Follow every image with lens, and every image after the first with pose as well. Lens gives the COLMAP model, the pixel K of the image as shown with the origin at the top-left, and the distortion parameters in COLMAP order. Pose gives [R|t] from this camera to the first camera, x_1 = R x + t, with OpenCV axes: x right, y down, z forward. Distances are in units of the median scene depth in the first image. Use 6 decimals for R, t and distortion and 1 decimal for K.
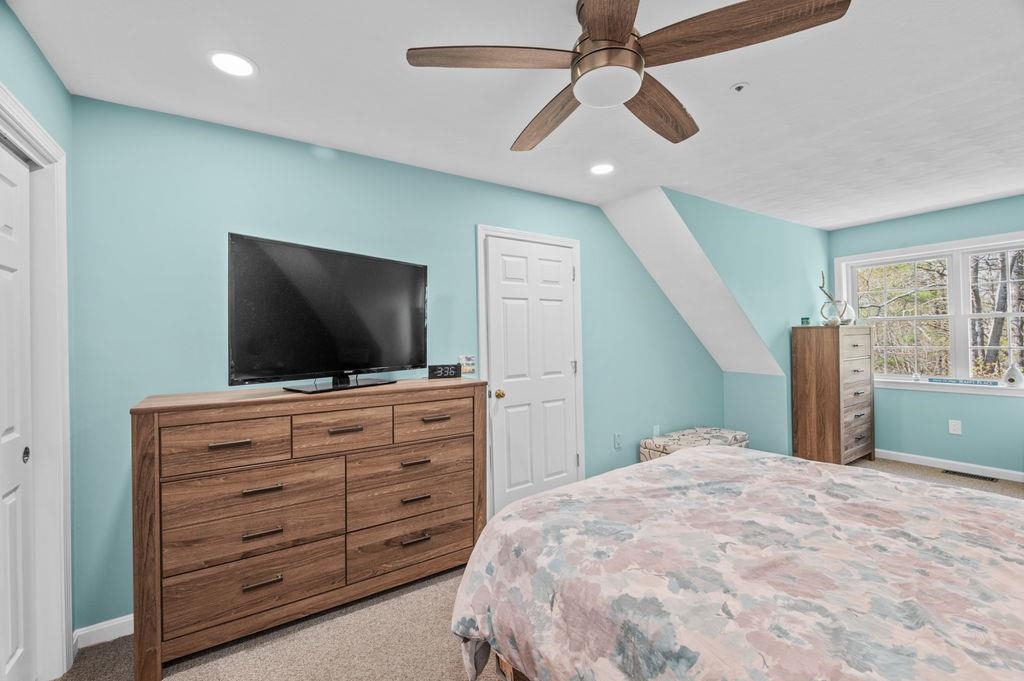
lens RADIAL K [[425.2, 0, 506.5], [0, 425.2, 336.7], [0, 0, 1]] dist [-0.001821, 0.000470]
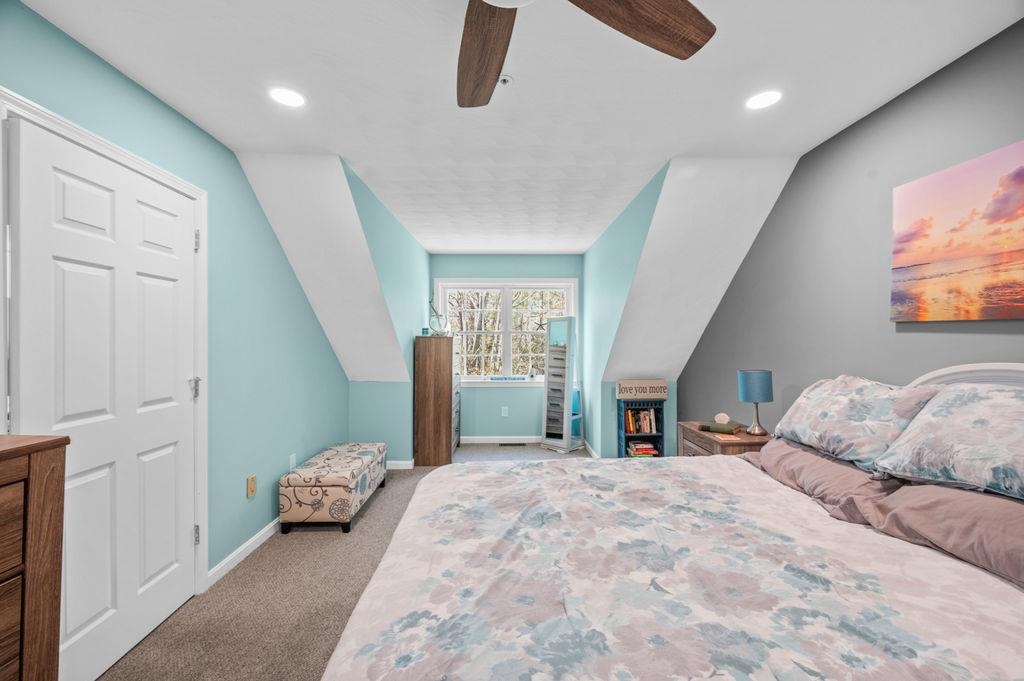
lens RADIAL K [[425.2, 0, 514.4], [0, 425.2, 341.9], [0, 0, 1]] dist [-0.001821, 0.000470]
pose [[0.526536, 0.020131, 0.849914, -0.181925], [-0.014934, 0.999784, -0.014429, 0.005922], [-0.850021, -0.005095, 0.526723, 0.374853]]
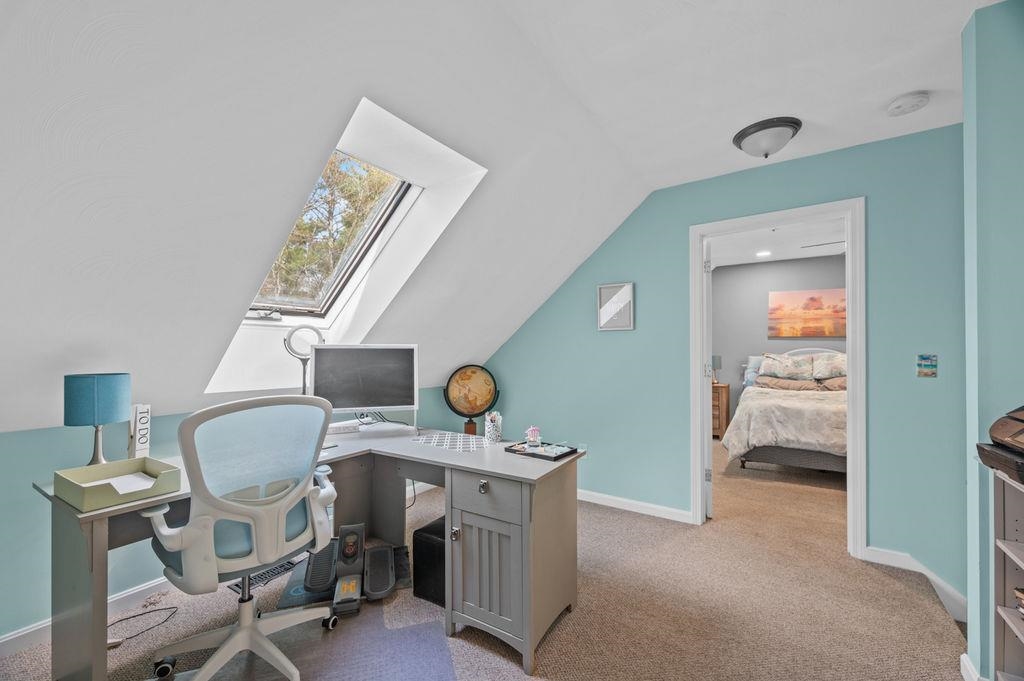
lens RADIAL K [[403.6, 0, 519.8], [0, 403.6, 345.4], [0, 0, 1]] dist [-0.002798, -0.000065]
pose [[-0.394562, 0.031783, 0.918319, -0.666703], [0.008306, 0.999484, -0.031023, 0.056082], [-0.918832, -0.004613, -0.394623, 2.396263]]
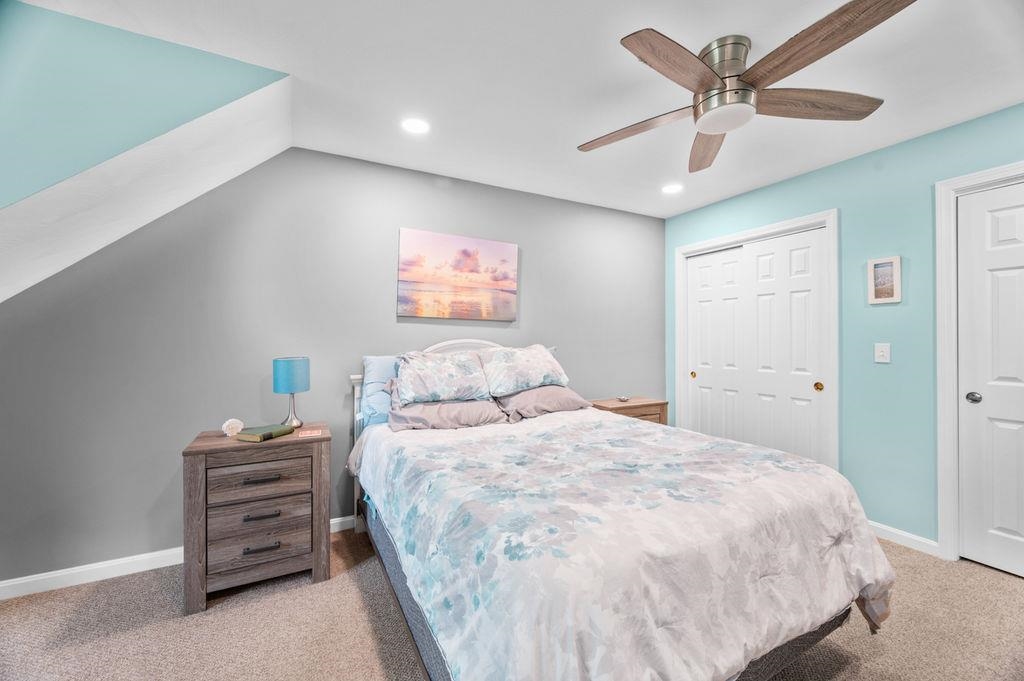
lens RADIAL K [[403.6, 0, 517.3], [0, 403.6, 336.5], [0, 0, 1]] dist [-0.002798, -0.000065]
pose [[-0.996212, 0.022695, 0.083946, 0.446799], [0.021590, 0.999668, -0.014047, 0.029001], [-0.084237, -0.012181, -0.996371, 1.305218]]
